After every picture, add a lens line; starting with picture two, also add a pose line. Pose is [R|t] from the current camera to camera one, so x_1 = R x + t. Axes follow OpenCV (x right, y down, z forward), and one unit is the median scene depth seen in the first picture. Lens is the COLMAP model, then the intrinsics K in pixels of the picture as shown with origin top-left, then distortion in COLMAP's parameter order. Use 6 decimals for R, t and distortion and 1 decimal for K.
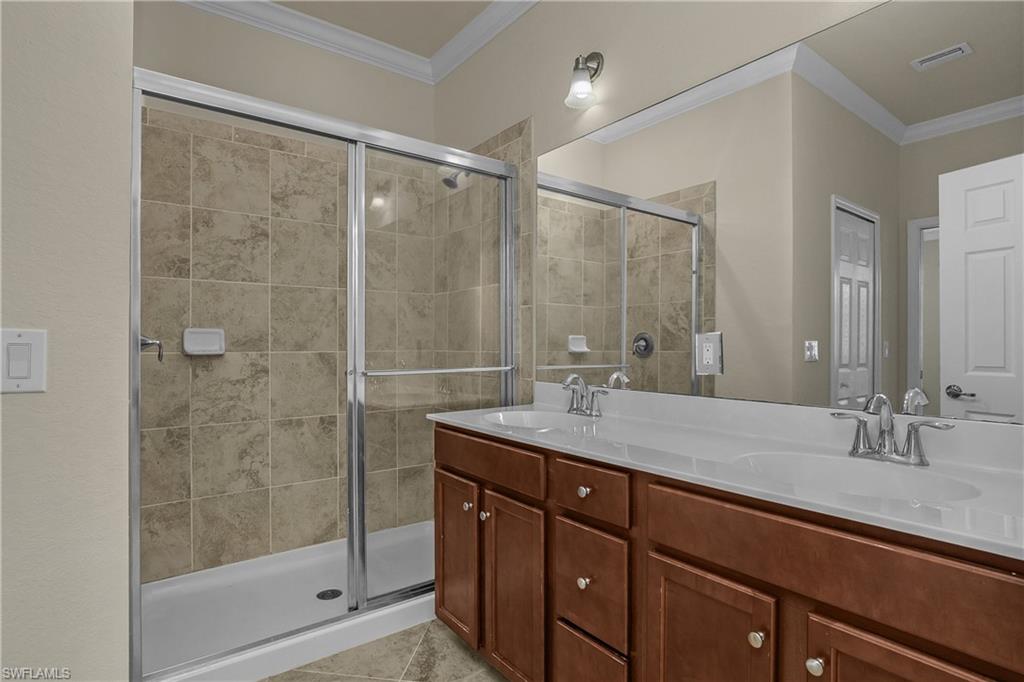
lens RADIAL K [[514.1, 0, 510.4], [0, 514.1, 343.9], [0, 0, 1]] dist [-0.017670, 0.000366]
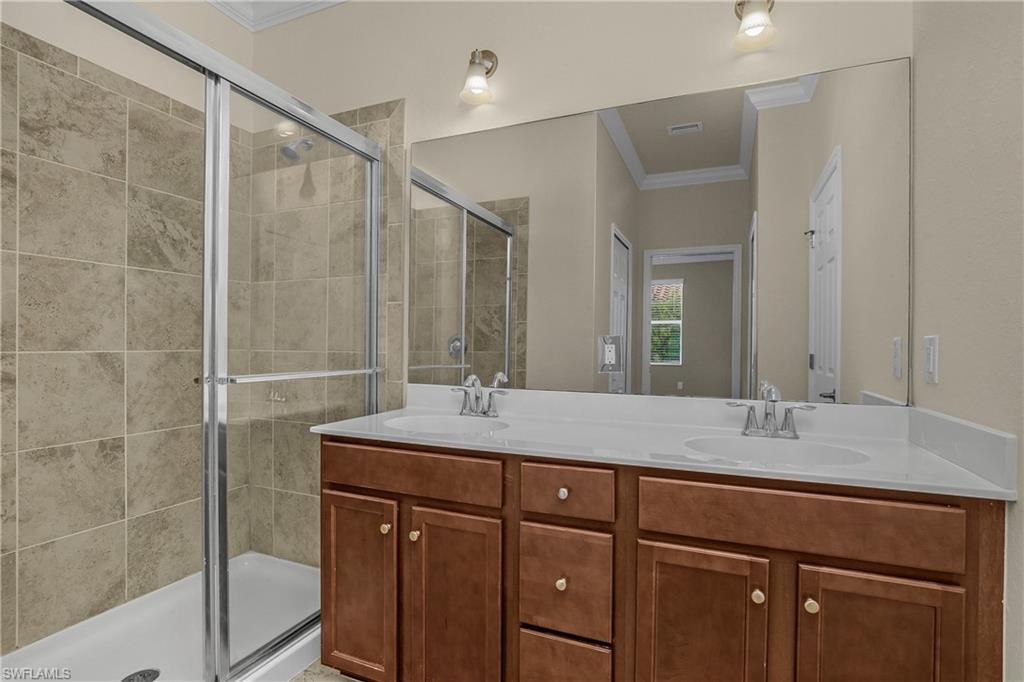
lens RADIAL K [[502.2, 0, 511.2], [0, 502.2, 348.0], [0, 0, 1]] dist [-0.030492, 0.013761]
pose [[0.871409, 0.005098, 0.490531, -0.218251], [-0.008891, 0.999946, 0.005402, 0.001458], [-0.490477, -0.009069, 0.871407, 0.105738]]
